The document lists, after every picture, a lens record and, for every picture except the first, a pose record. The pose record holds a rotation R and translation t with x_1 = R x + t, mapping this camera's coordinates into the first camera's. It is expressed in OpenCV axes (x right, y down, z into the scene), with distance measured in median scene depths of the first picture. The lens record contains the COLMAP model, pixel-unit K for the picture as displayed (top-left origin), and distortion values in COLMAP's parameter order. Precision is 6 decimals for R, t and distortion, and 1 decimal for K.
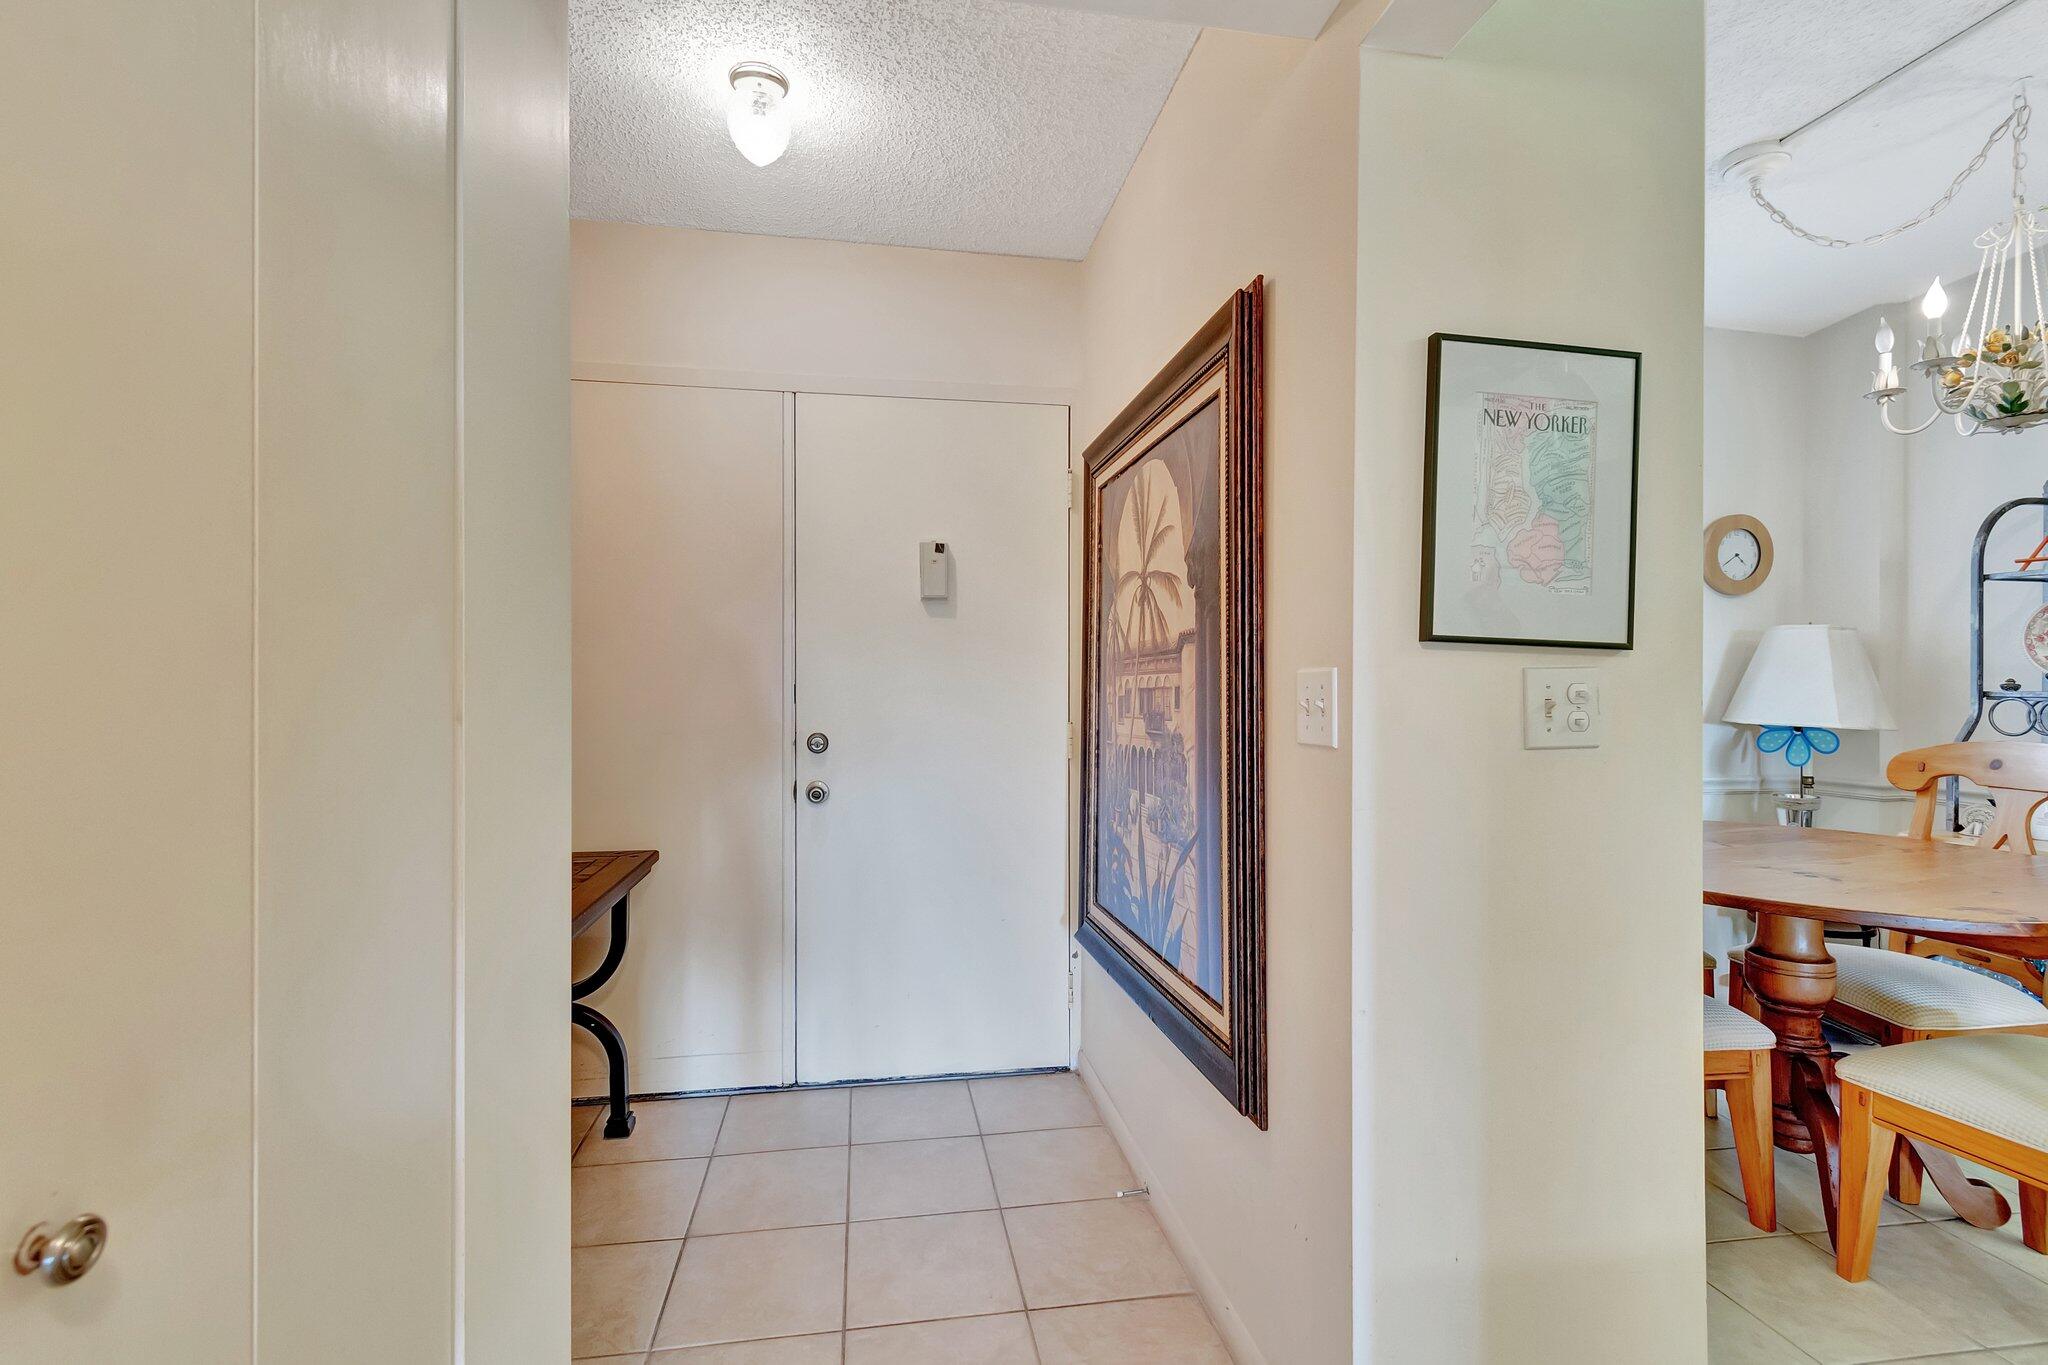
lens RADIAL K [[907.4, 0, 1018.0], [0, 907.4, 677.1], [0, 0, 1]] dist [0.002383, -0.004433]
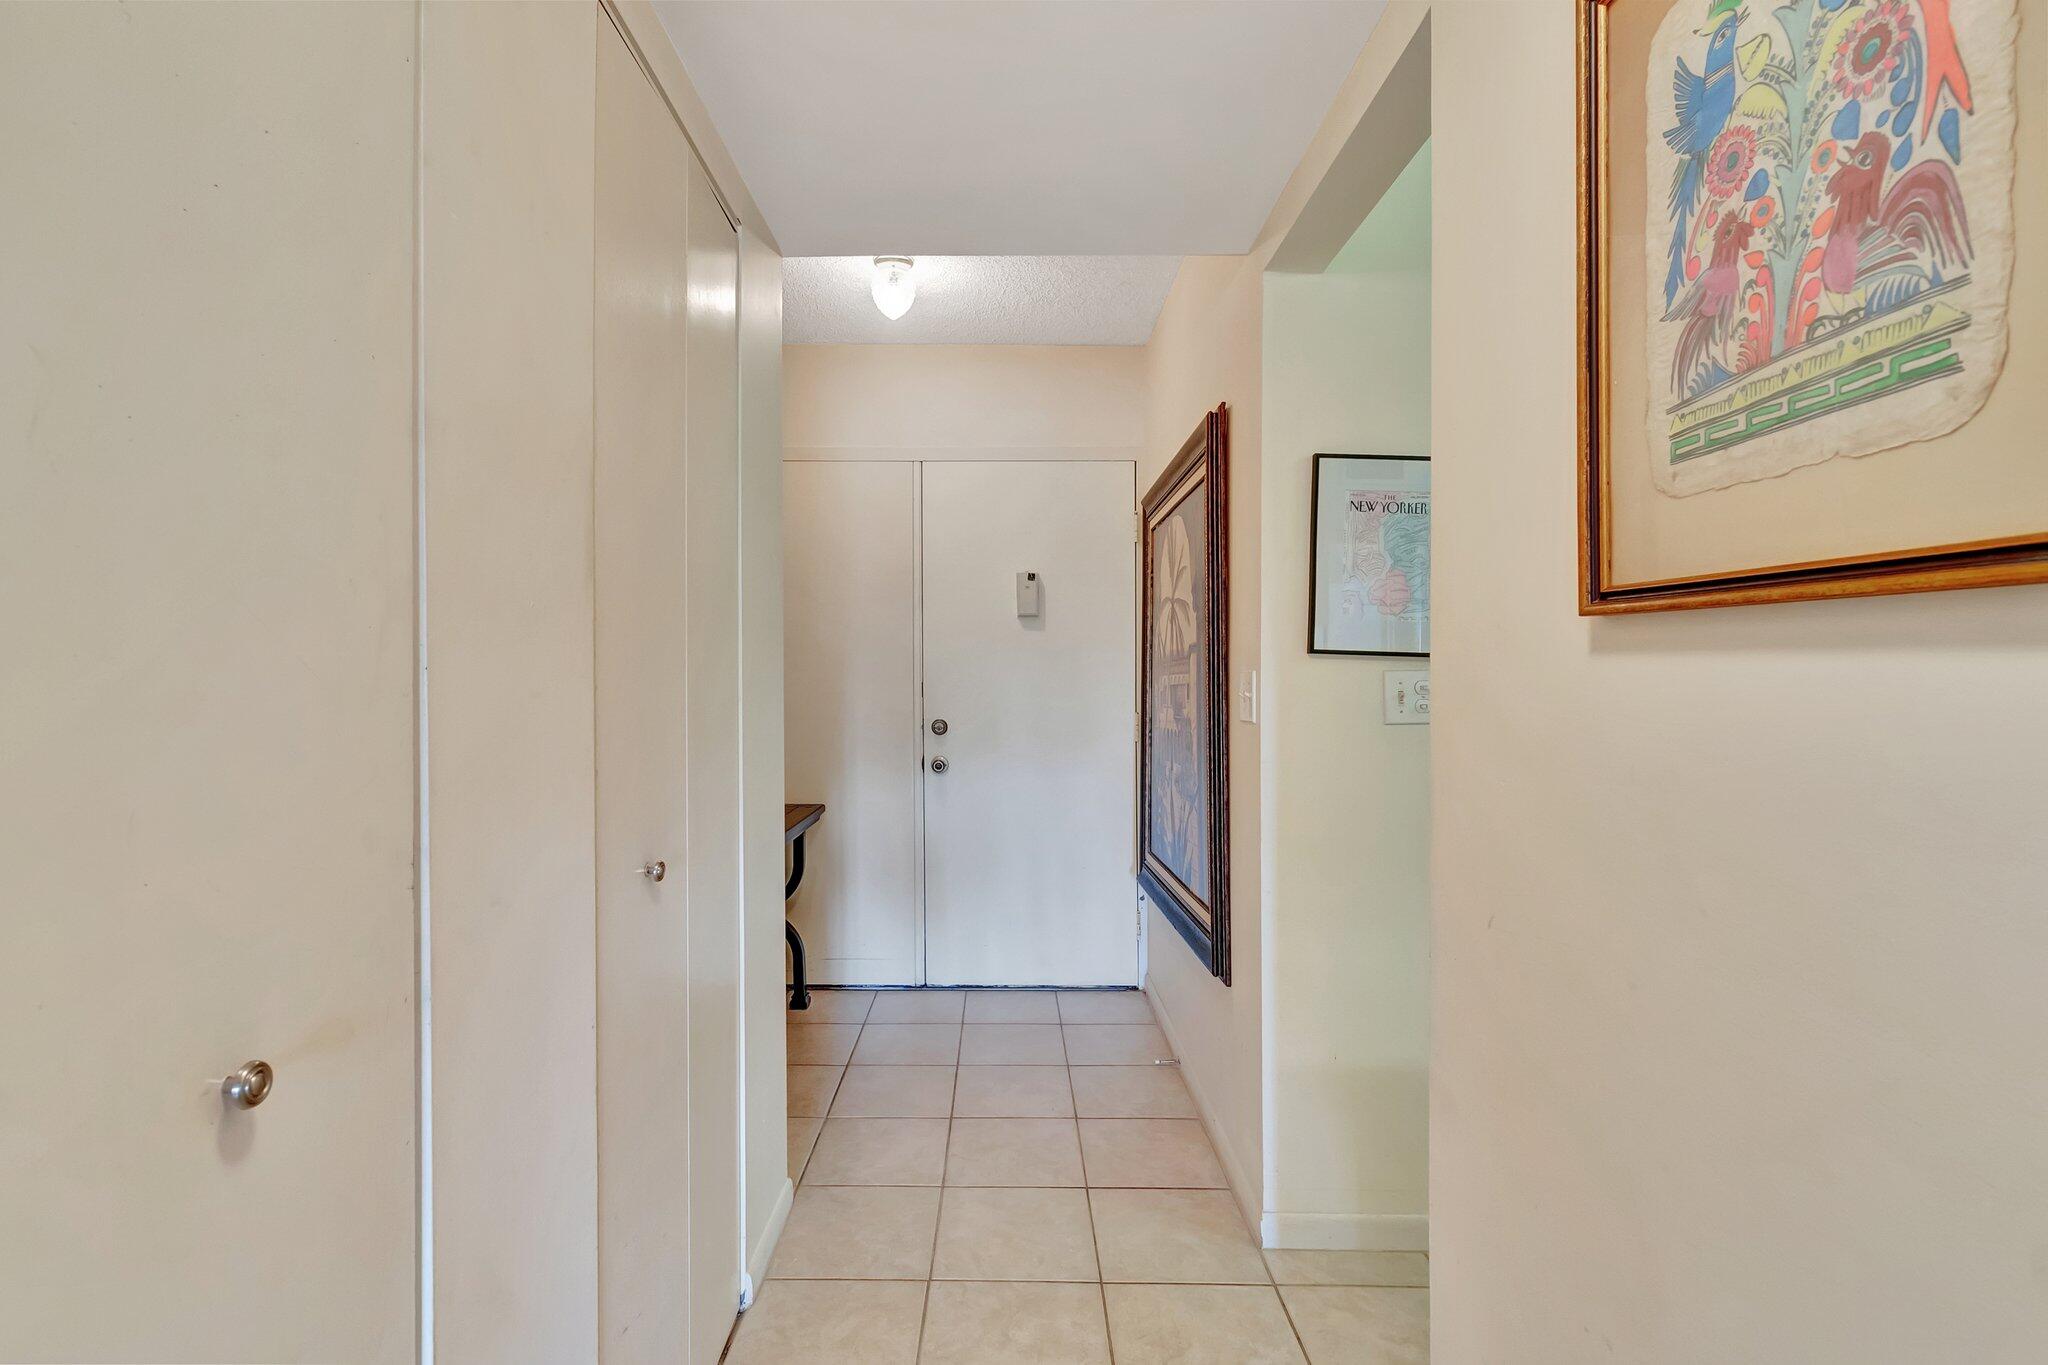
lens RADIAL K [[907.4, 0, 1022.4], [0, 907.4, 687.1], [0, 0, 1]] dist [0.002383, -0.004433]
pose [[0.989062, -0.001087, -0.147493, 0.118297], [0.002993, 0.999915, 0.012699, -0.002282], [0.147467, -0.013001, 0.988982, -0.365618]]
